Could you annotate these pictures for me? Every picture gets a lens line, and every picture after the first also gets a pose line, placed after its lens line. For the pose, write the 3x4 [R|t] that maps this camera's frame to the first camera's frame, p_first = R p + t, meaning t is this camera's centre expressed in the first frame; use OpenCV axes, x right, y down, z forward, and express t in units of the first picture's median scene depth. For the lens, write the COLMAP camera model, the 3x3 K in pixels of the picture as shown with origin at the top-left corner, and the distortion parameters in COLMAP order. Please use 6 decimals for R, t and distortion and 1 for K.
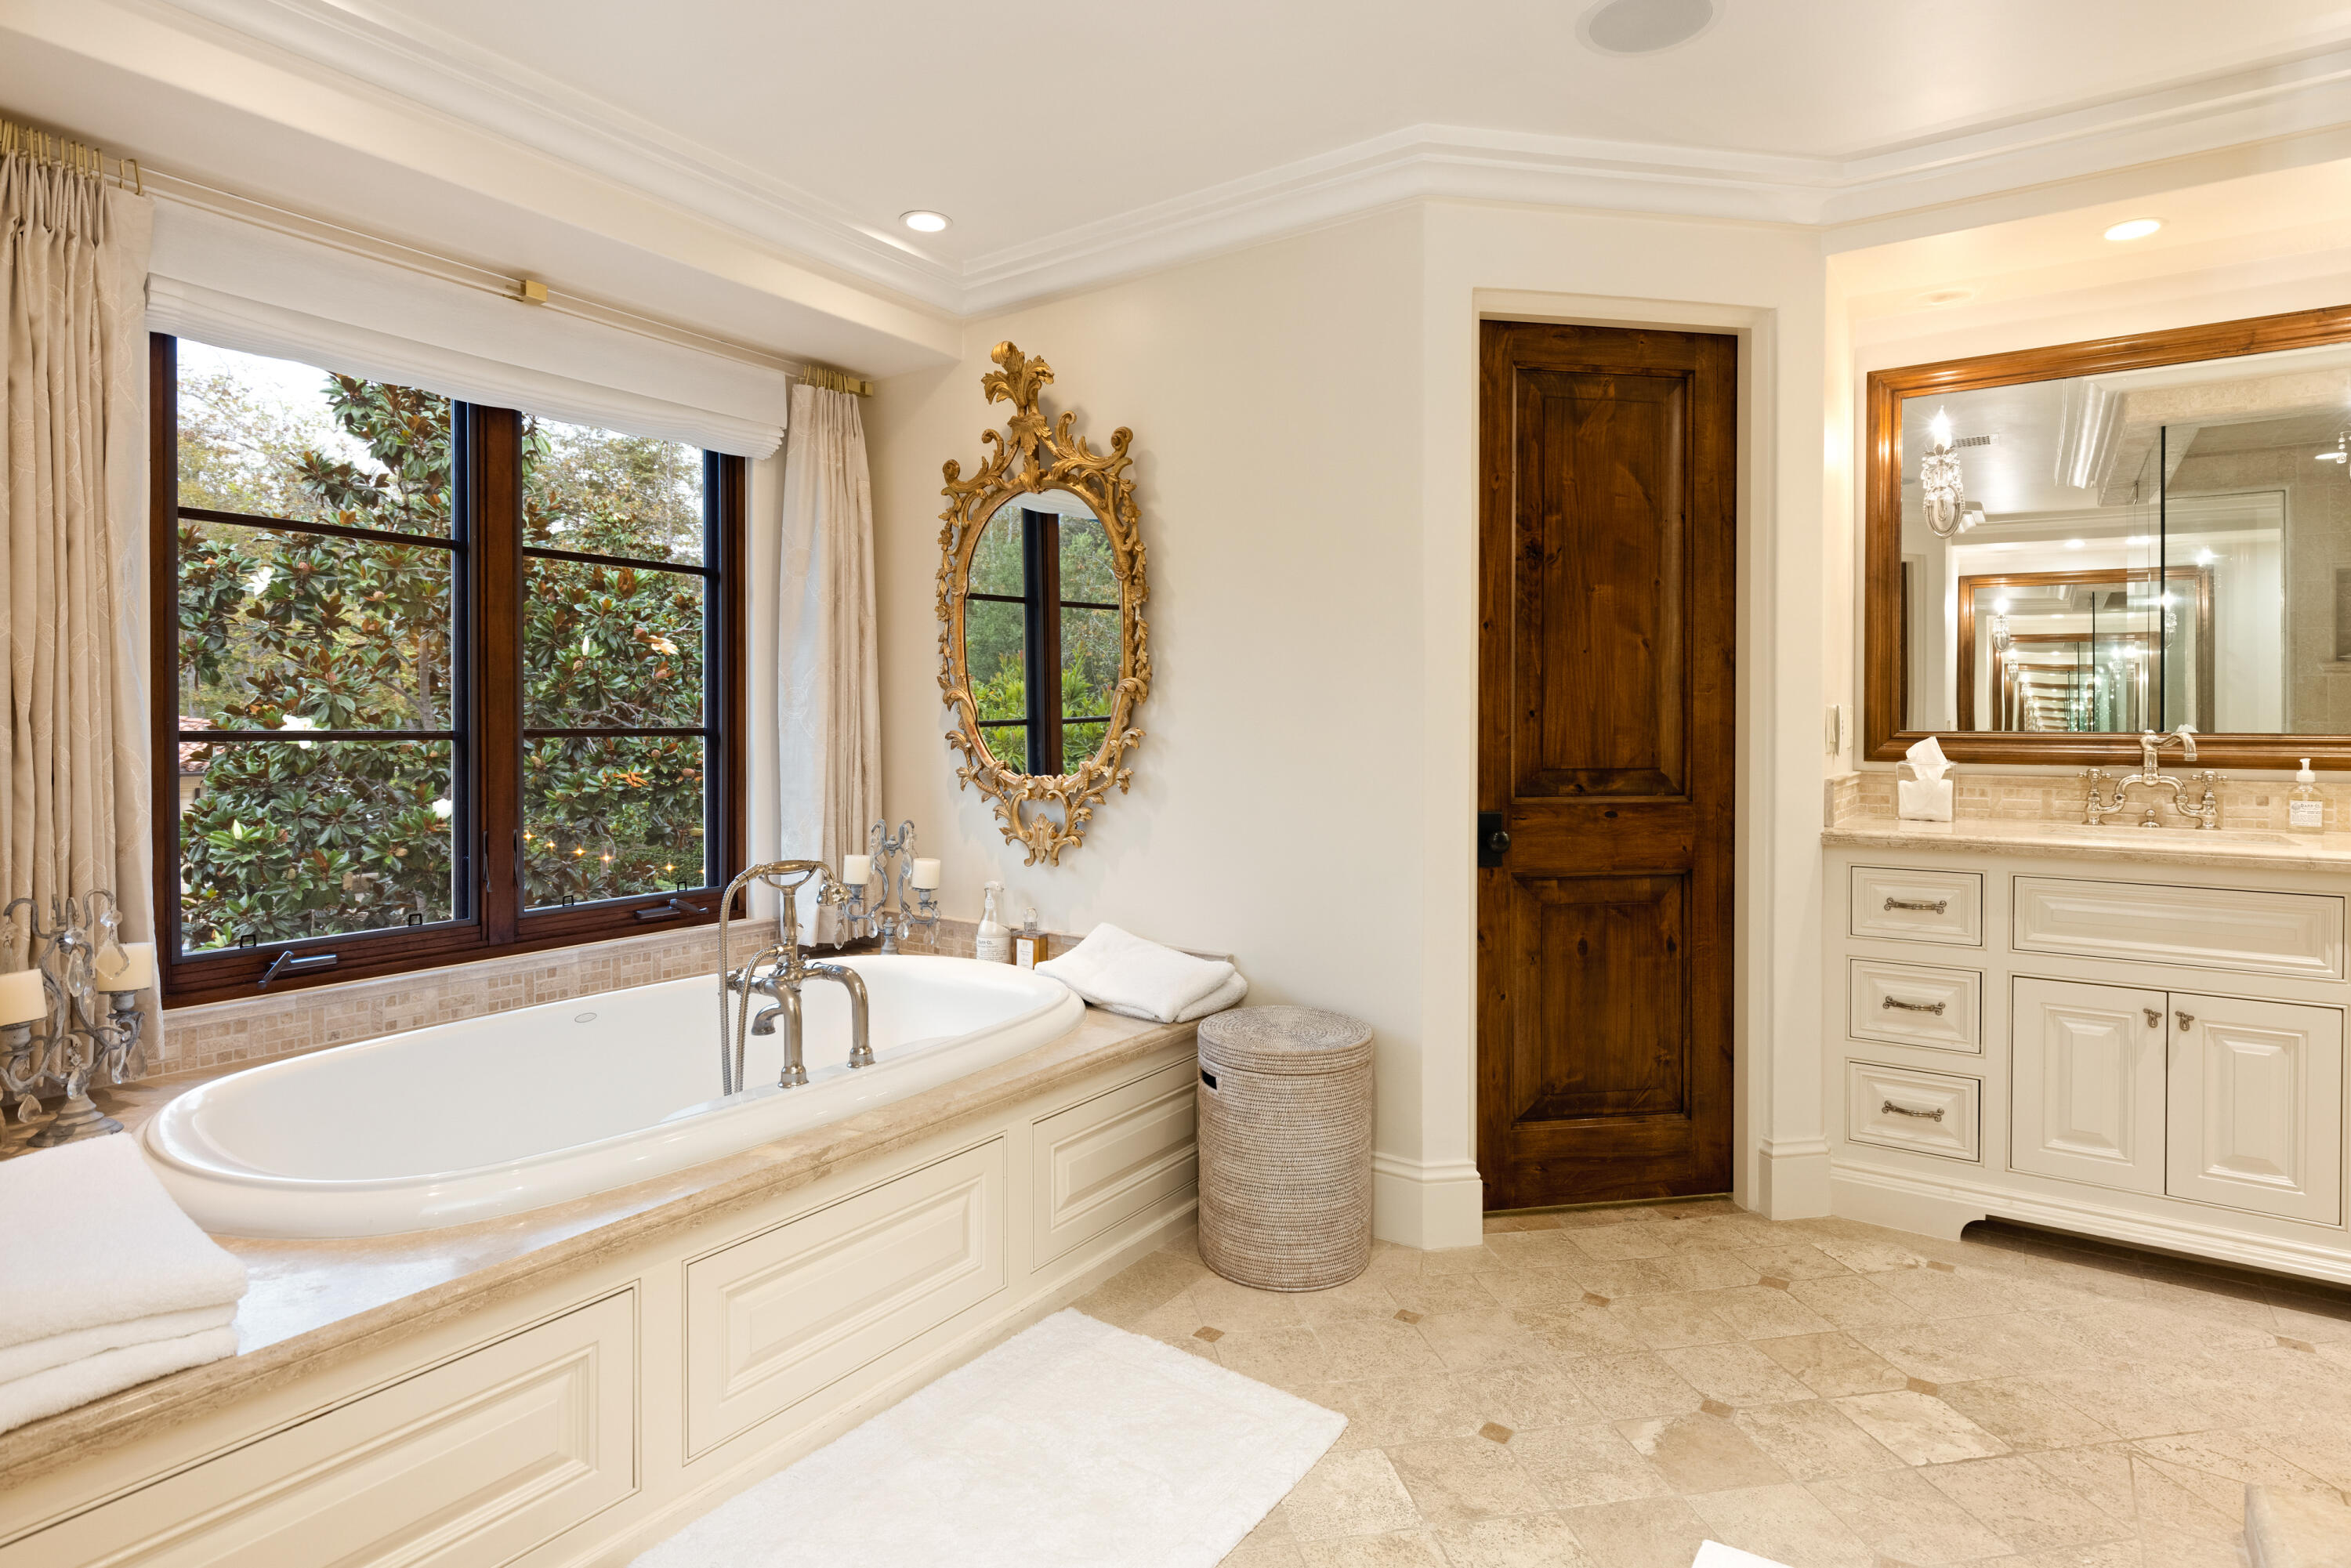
lens RADIAL K [[1224.4, 0, 1177.0], [0, 1224.4, 732.7], [0, 0, 1]] dist [0.002228, 0.000643]
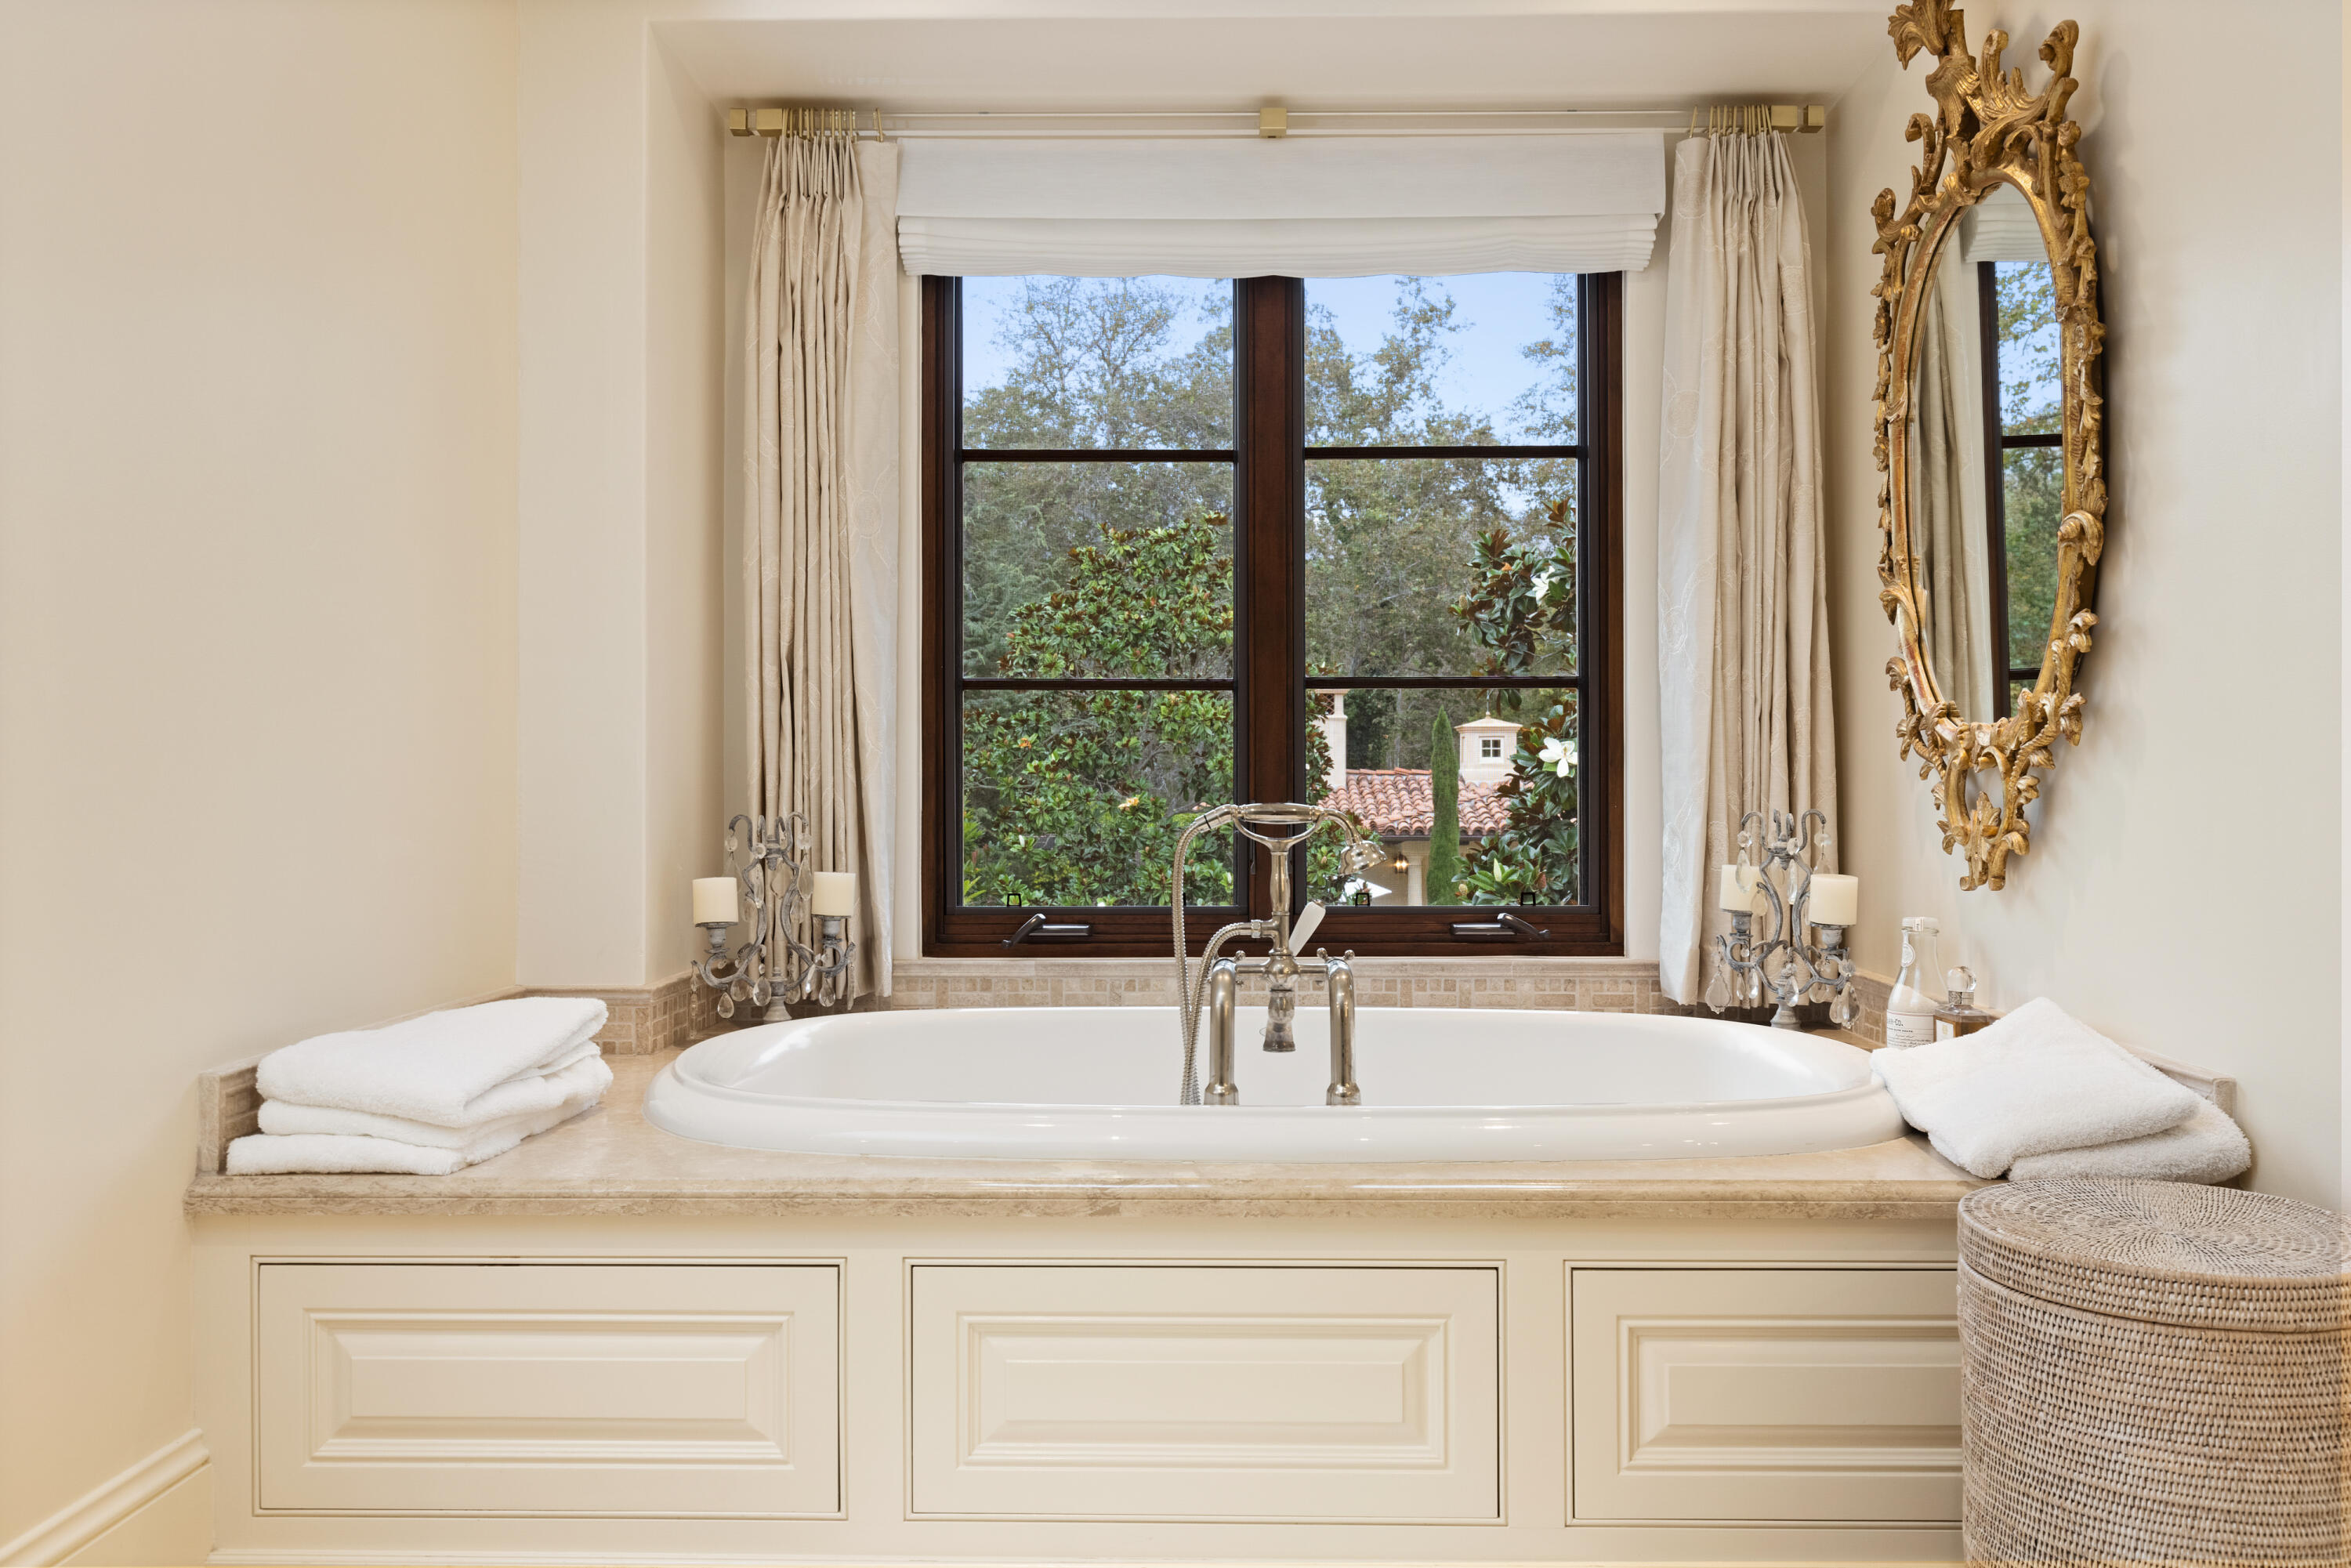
lens RADIAL K [[1775.0, 0, 1175.5], [0, 1775.0, 784.0], [0, 0, 1]] dist [0.000562, -0.003458]
pose [[0.548782, -0.004884, -0.835951, 0.365424], [-0.006096, 0.999933, -0.009844, 0.075849], [0.835943, 0.010499, 0.548715, 0.288203]]
